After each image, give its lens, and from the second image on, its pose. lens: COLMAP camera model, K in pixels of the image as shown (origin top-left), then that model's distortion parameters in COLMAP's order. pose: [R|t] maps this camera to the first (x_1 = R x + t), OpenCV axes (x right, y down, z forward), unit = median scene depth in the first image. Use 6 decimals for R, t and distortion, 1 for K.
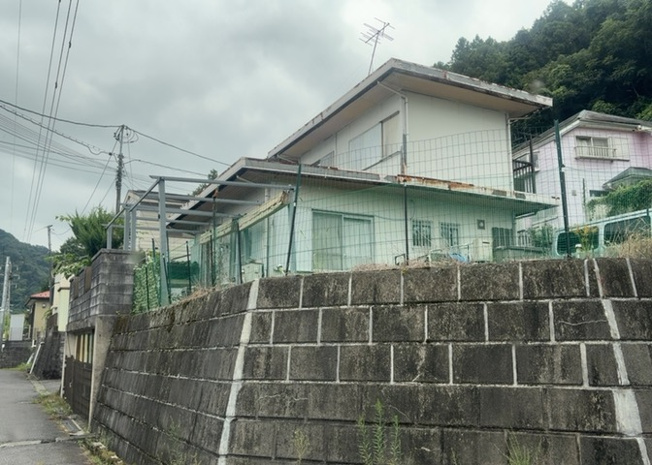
lens RADIAL K [[594.9, 0, 323.5], [0, 594.9, 241.4], [0, 0, 1]] dist [0.066617, -0.019615]
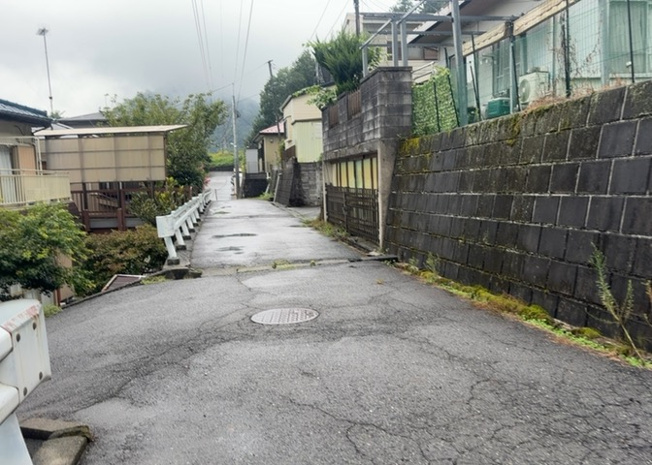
lens RADIAL K [[592.3, 0, 326.0], [0, 592.3, 232.5], [0, 0, 1]] dist [0.161278, -0.386272]
pose [[0.951954, 0.000303, -0.306242, -0.122743], [0.080824, 0.964295, 0.252196, 0.014288], [0.295384, -0.264831, 0.917939, 0.039303]]
